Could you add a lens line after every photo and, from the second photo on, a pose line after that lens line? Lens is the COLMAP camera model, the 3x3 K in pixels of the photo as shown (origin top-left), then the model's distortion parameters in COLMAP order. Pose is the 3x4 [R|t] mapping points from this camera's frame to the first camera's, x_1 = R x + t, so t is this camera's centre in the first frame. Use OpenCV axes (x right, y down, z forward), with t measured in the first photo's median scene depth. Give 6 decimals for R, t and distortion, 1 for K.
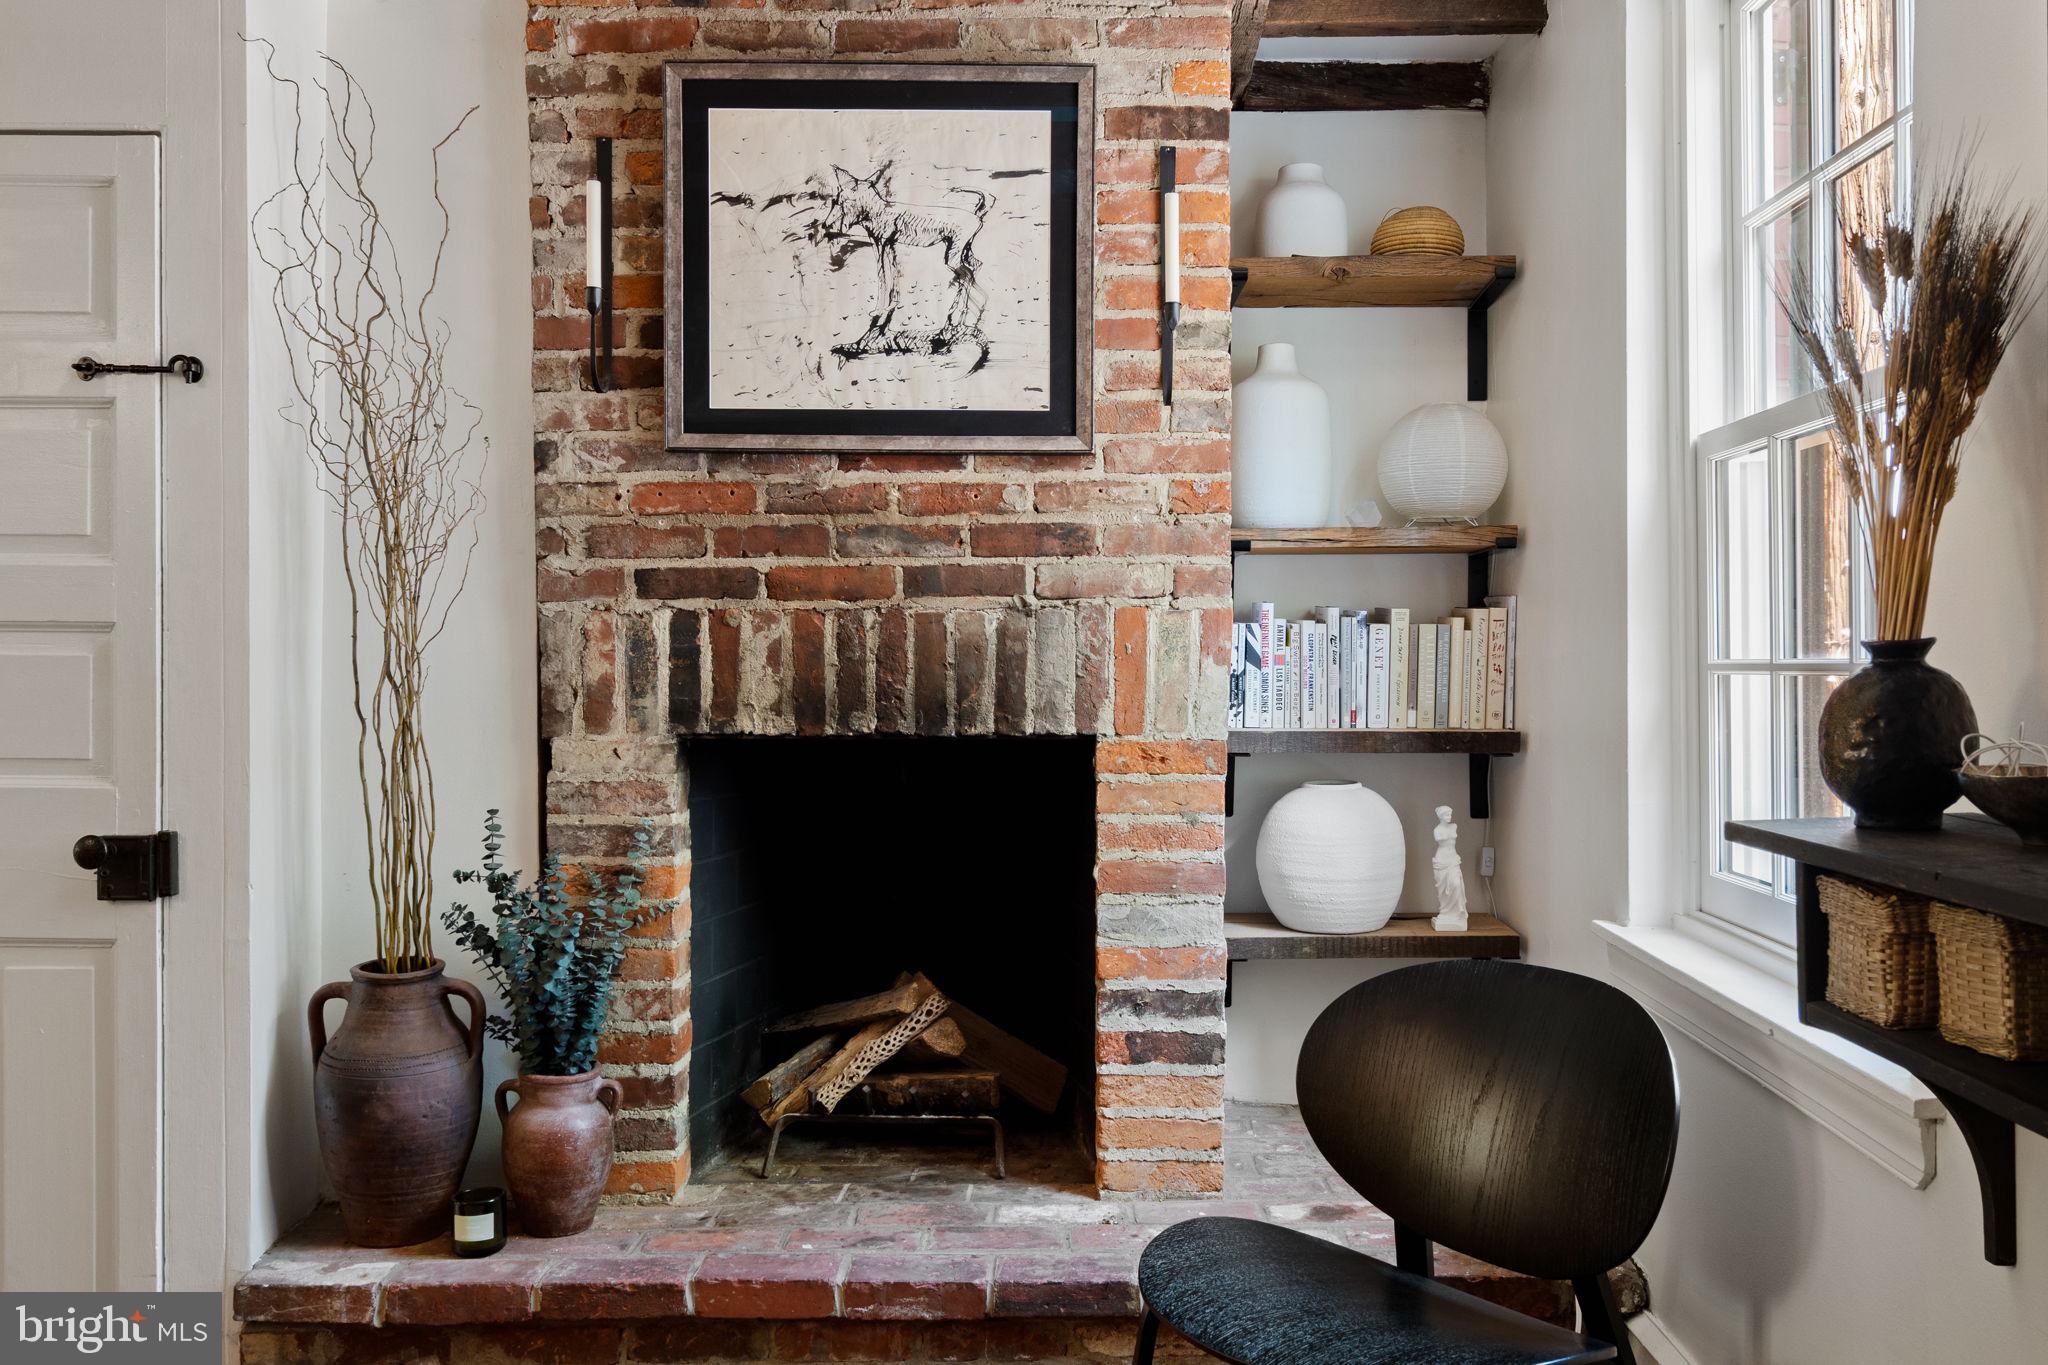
lens RADIAL K [[1607.7, 0, 1087.4], [0, 1607.7, 685.4], [0, 0, 1]] dist [-0.000675, 0.000844]
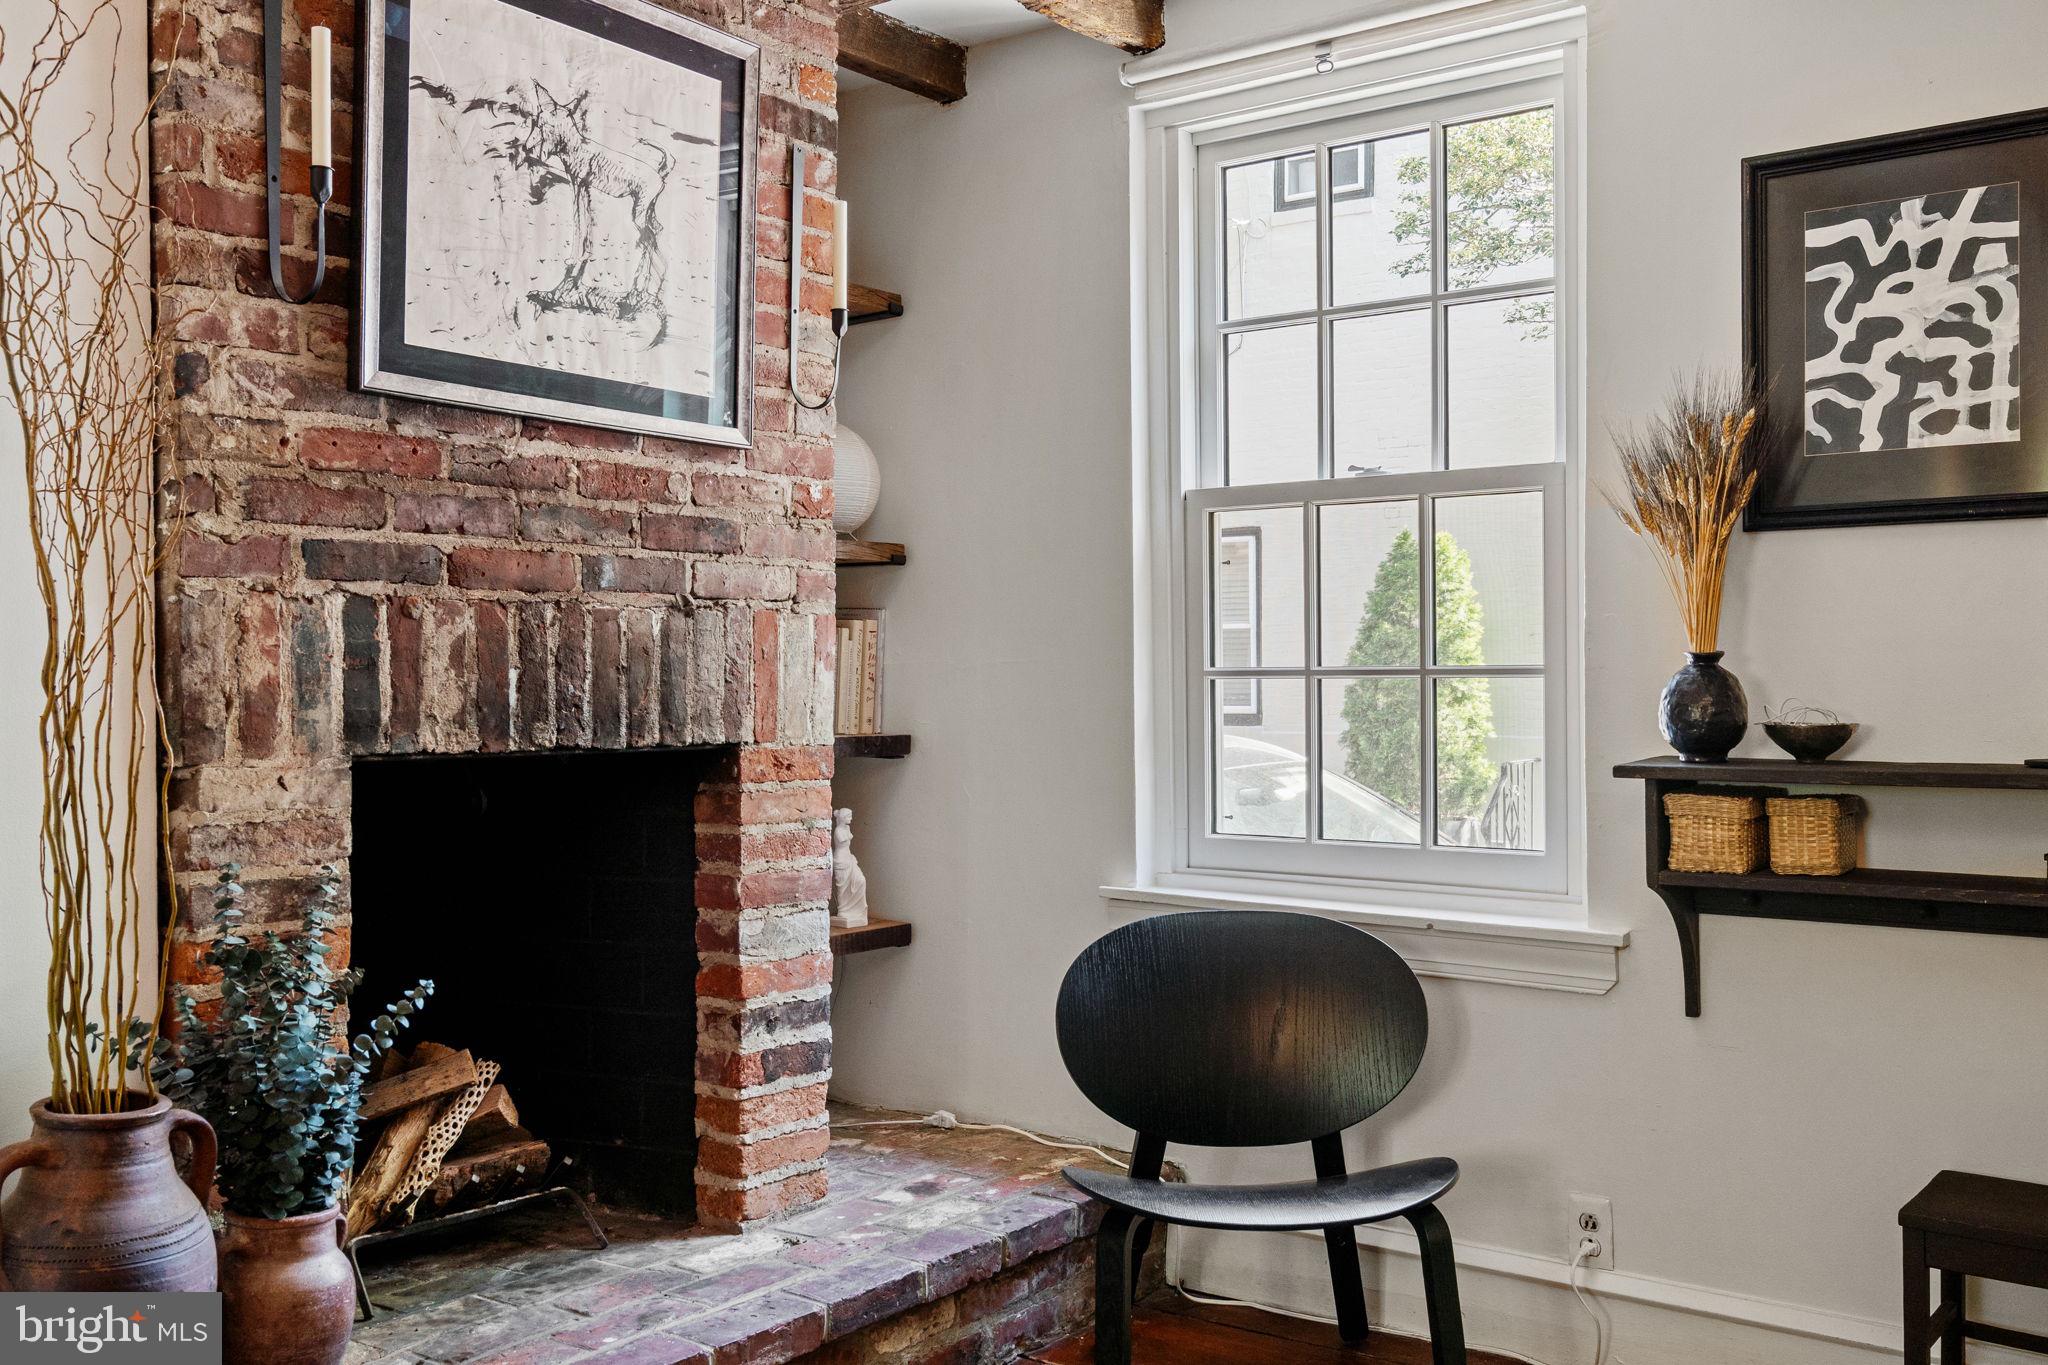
lens RADIAL K [[1910.0, 0, 1023.3], [0, 1910.0, 693.7], [0, 0, 1]] dist [0.001724, 0.000781]
pose [[0.594381, -0.003266, 0.804177, -0.805854], [0.011658, 0.999922, -0.004555, 0.008645], [-0.804099, 0.012082, 0.594373, 0.192623]]
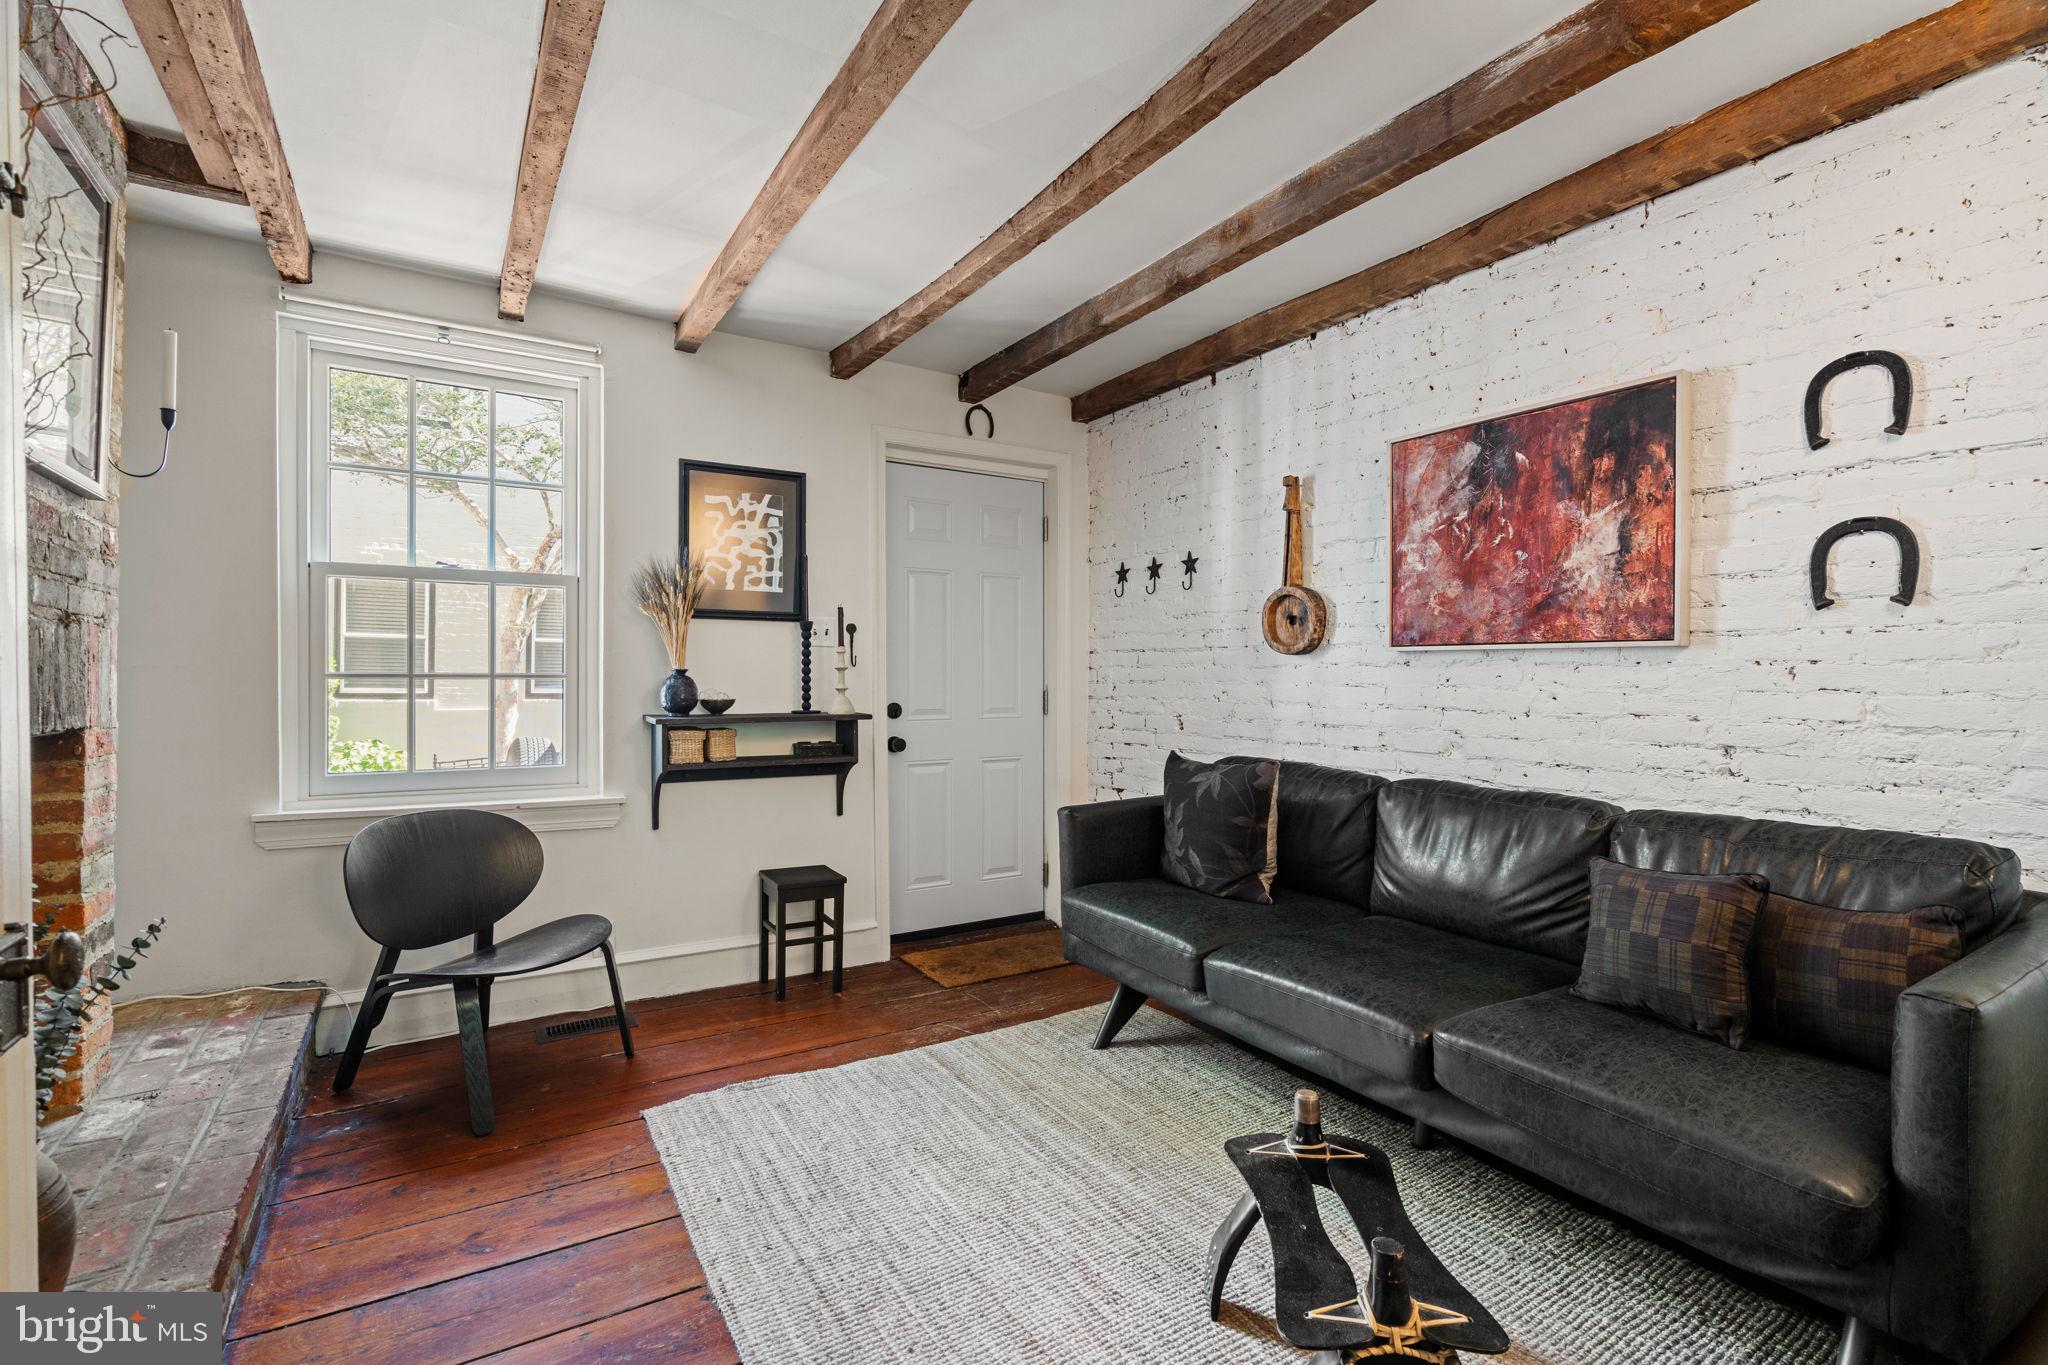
lens RADIAL K [[932.7, 0, 1022.7], [0, 932.7, 674.5], [0, 0, 1]] dist [-0.000867, -0.000099]
pose [[-0.534380, 0.005365, 0.845227, -0.976367], [0.009275, 0.999957, -0.000484, -0.003068], [-0.845193, 0.007581, -0.534407, 0.777256]]
